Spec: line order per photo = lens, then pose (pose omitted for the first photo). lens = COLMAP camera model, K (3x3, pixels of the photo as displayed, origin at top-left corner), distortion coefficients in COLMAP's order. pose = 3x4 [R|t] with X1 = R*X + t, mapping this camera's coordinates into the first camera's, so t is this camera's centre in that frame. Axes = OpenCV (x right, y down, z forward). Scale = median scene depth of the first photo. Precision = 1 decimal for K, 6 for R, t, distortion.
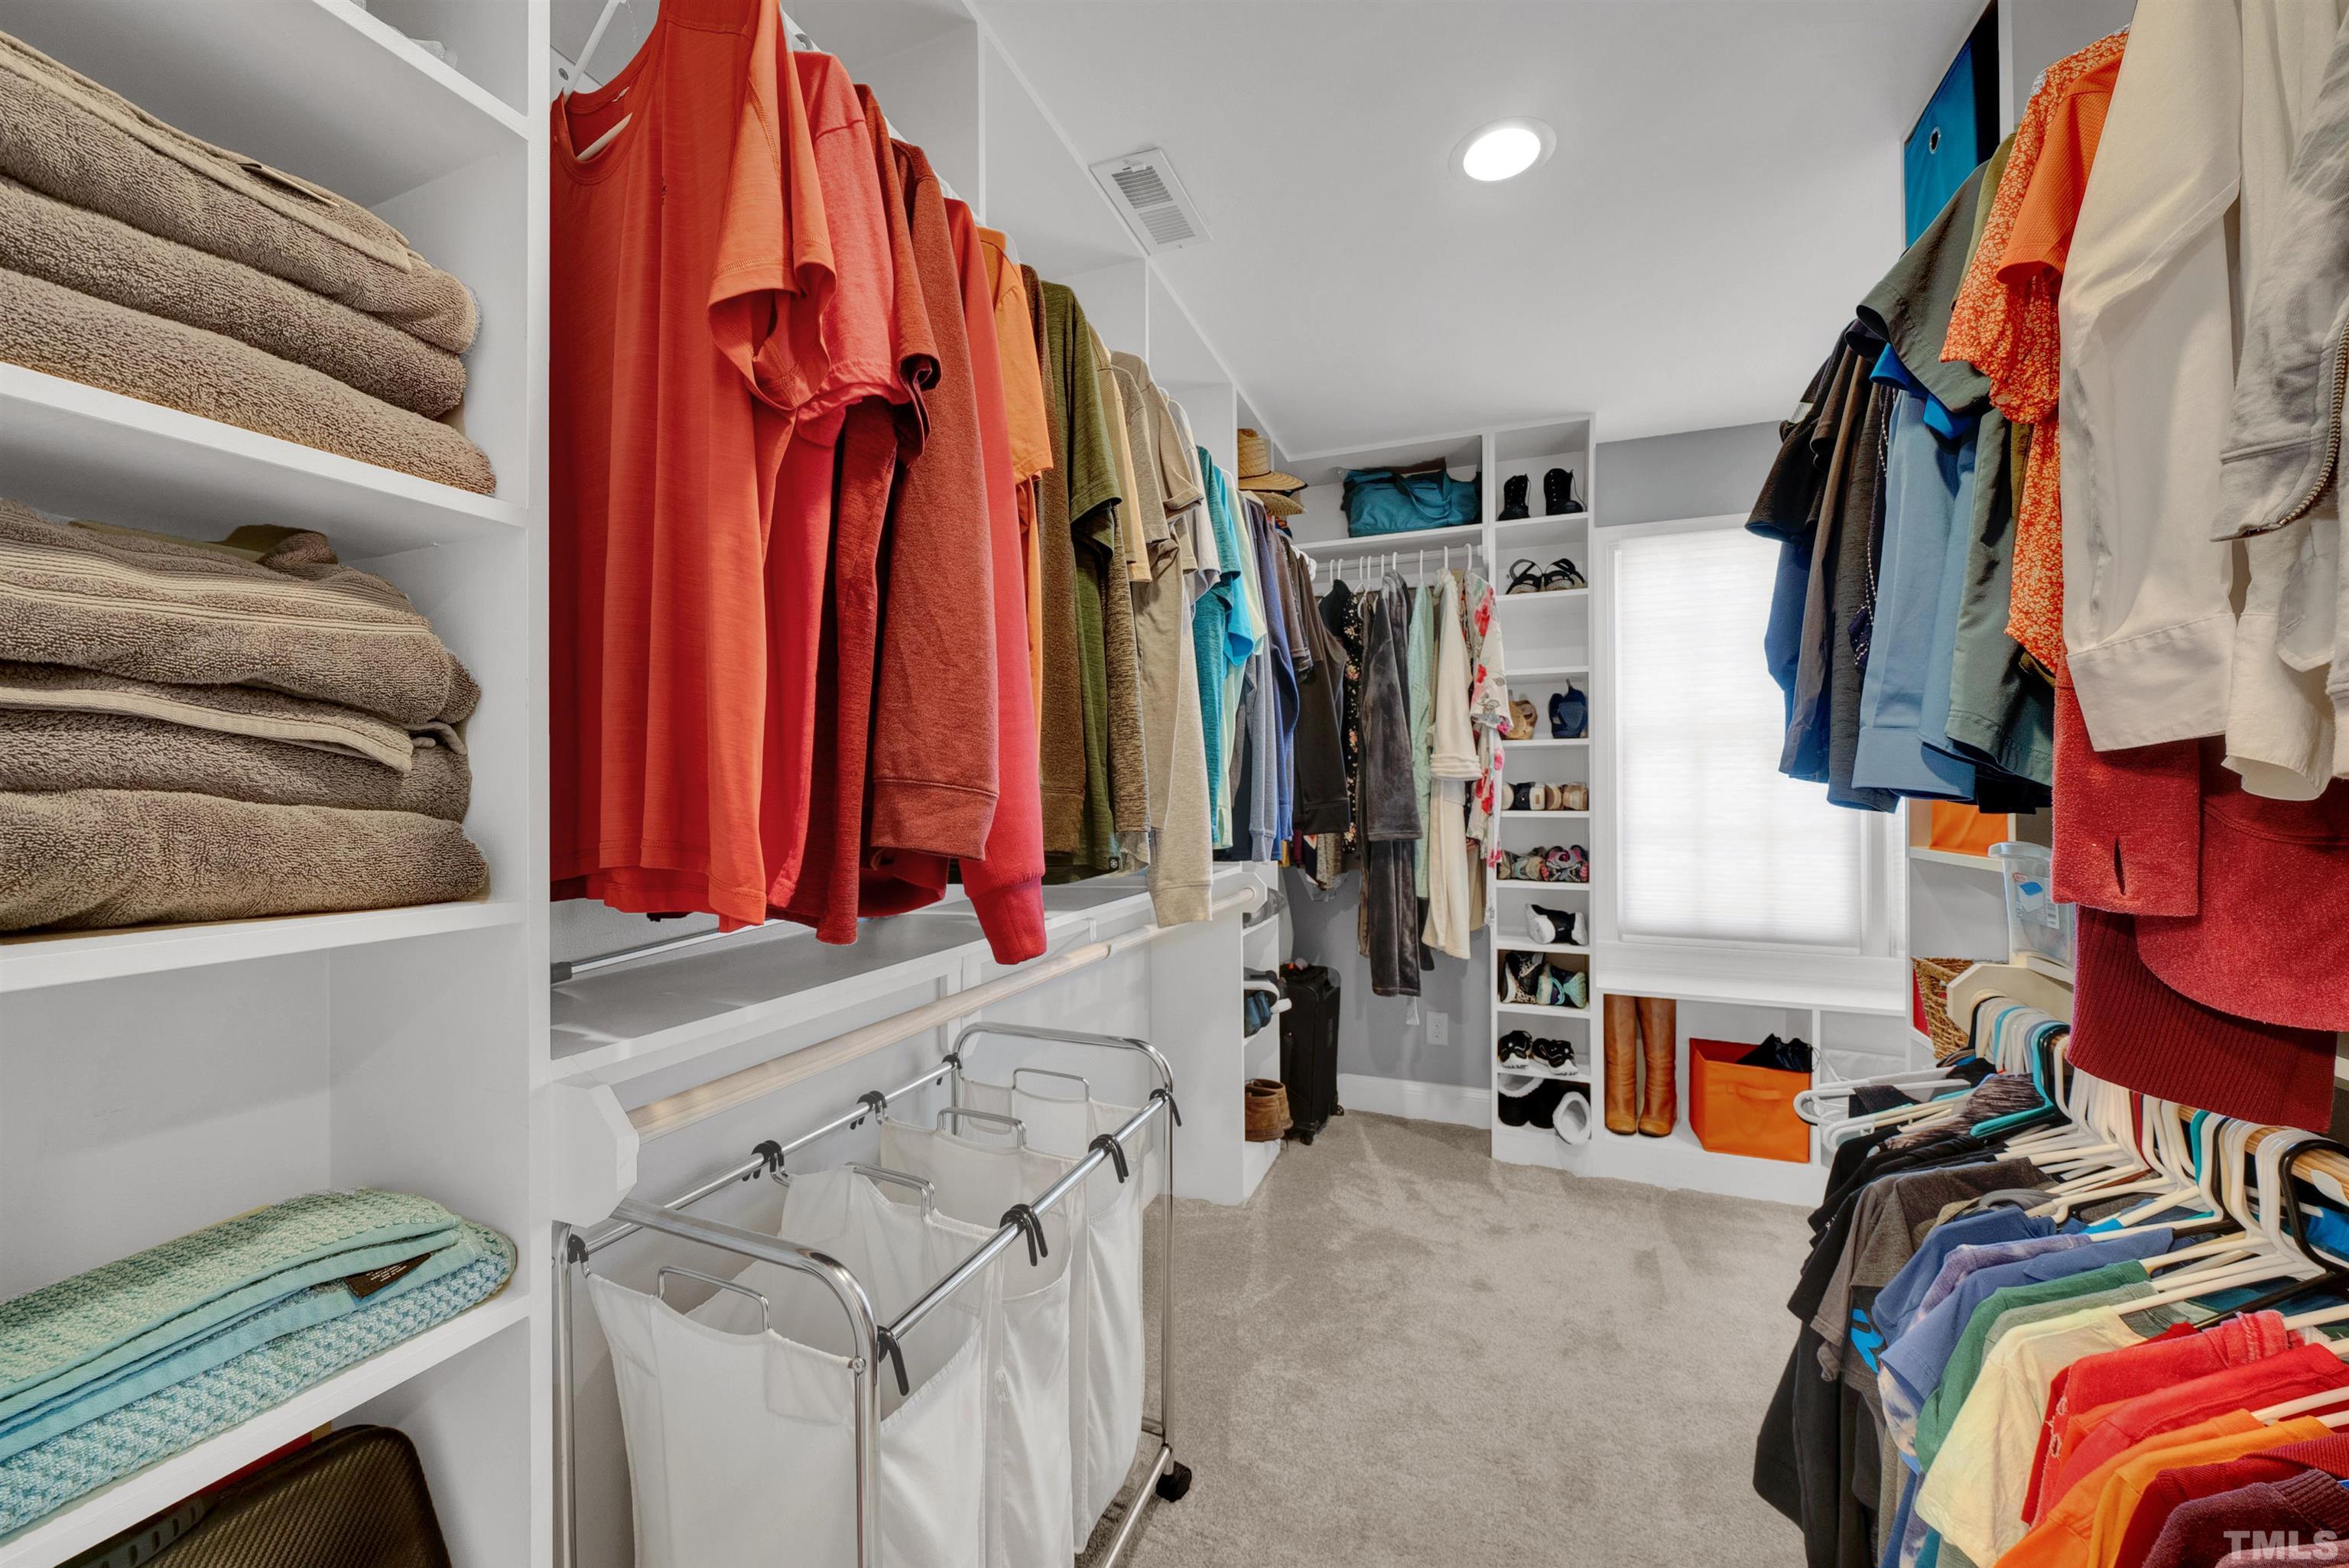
lens RADIAL K [[885.6, 0, 1161.5], [0, 885.6, 783.6], [0, 0, 1]] dist [-0.002939, -0.000132]
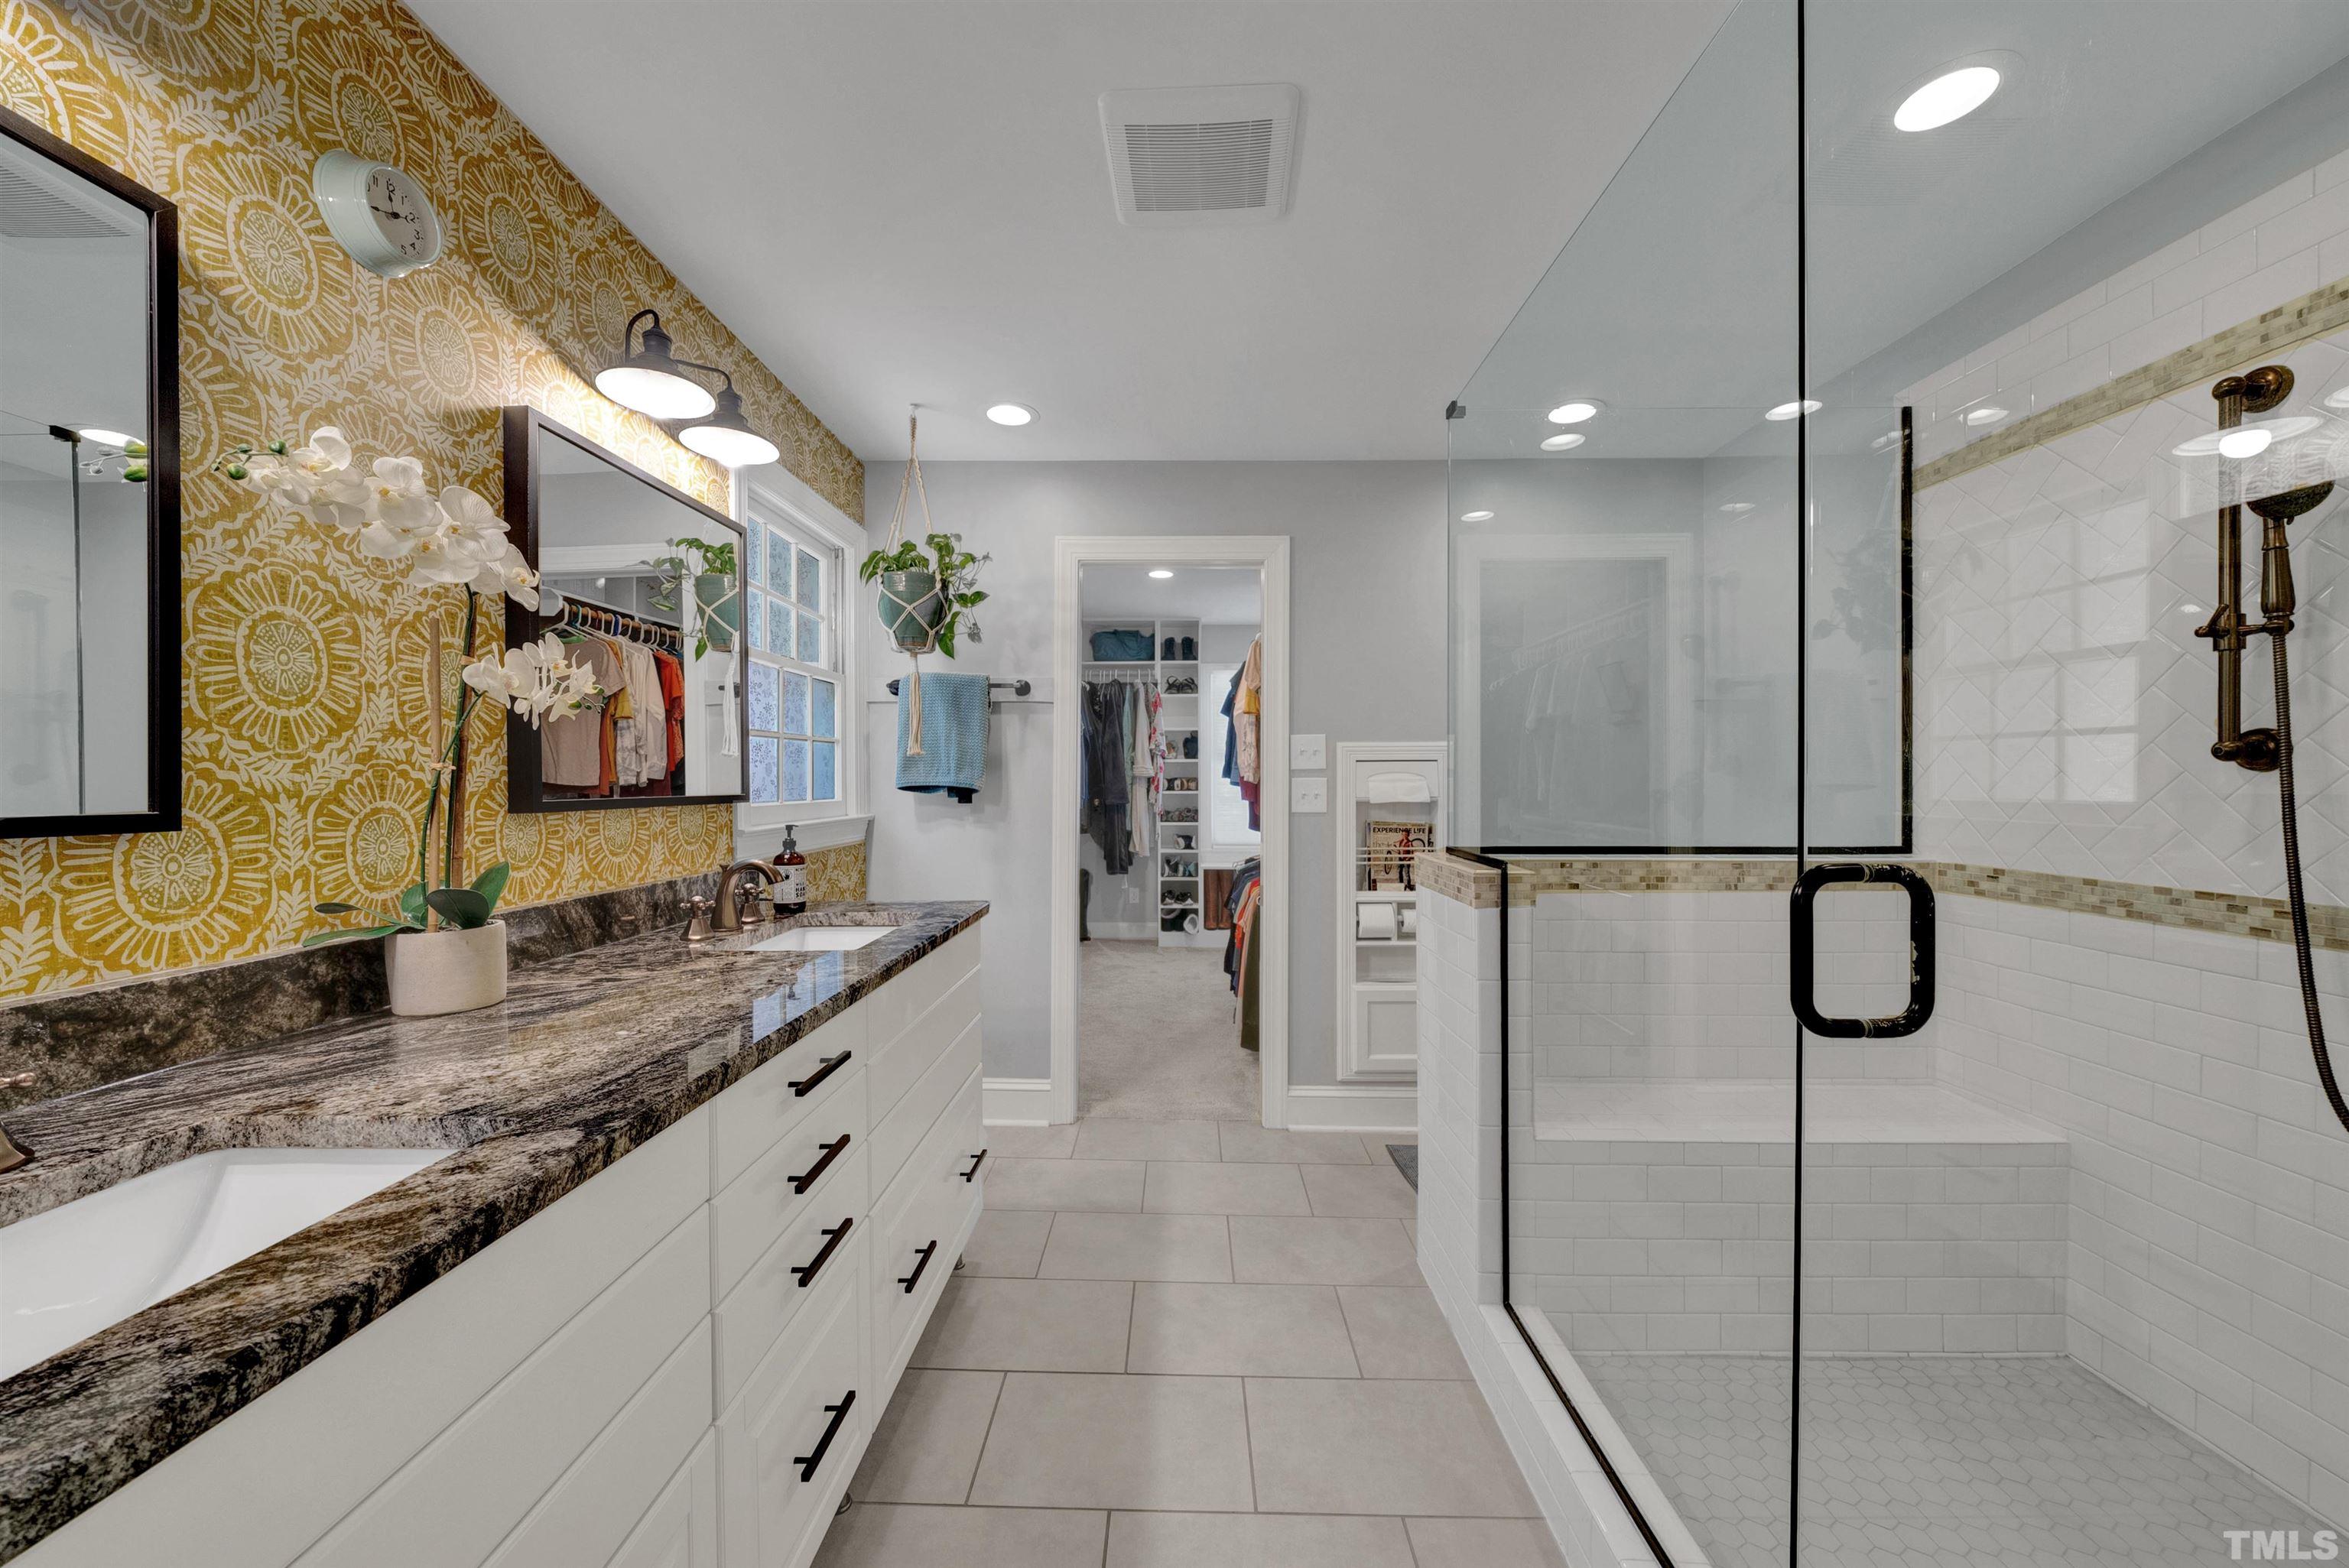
lens RADIAL K [[811.4, 0, 1170.4], [0, 811.4, 780.5], [0, 0, 1]] dist [-0.000027, 0.000000]
pose [[0.931923, 0.000952, 0.362655, -0.338321], [-0.003305, 0.999977, 0.005867, -0.007099], [-0.362641, -0.006666, 0.931905, -0.910572]]
